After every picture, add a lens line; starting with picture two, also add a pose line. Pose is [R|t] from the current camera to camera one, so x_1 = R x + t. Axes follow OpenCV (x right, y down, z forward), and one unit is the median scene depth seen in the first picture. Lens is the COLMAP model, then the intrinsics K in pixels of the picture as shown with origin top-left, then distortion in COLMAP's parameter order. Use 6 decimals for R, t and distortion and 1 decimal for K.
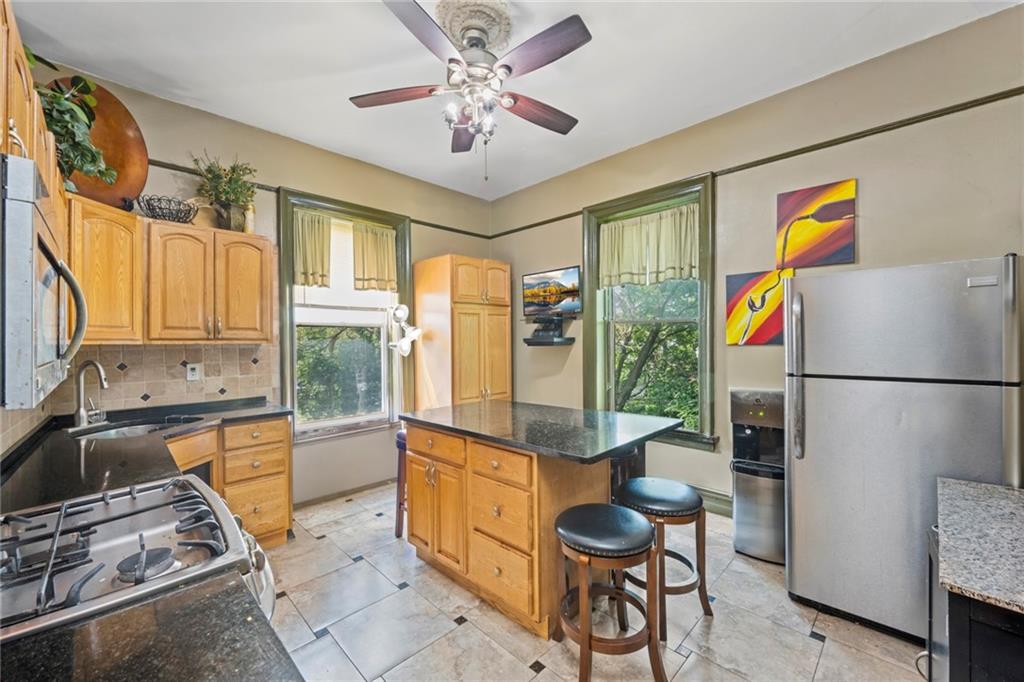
lens RADIAL K [[399.6, 0, 512.0], [0, 399.6, 341.0], [0, 0, 1]] dist [0.000112, 0.000002]
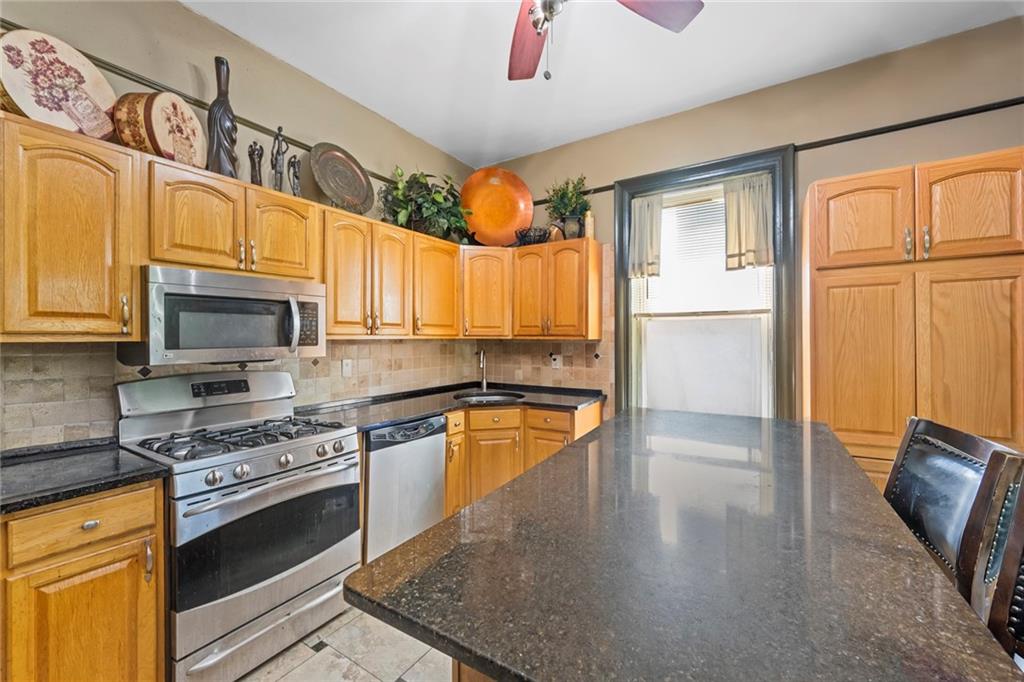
lens RADIAL K [[410.0, 0, 512.0], [0, 410.0, 341.0], [0, 0, 1]] dist [0.000544, -0.000011]
pose [[0.203387, 0.008030, -0.979065, 0.415643], [-0.002339, 0.999967, 0.007716, 0.003489], [0.979096, 0.000721, 0.203400, 0.609995]]
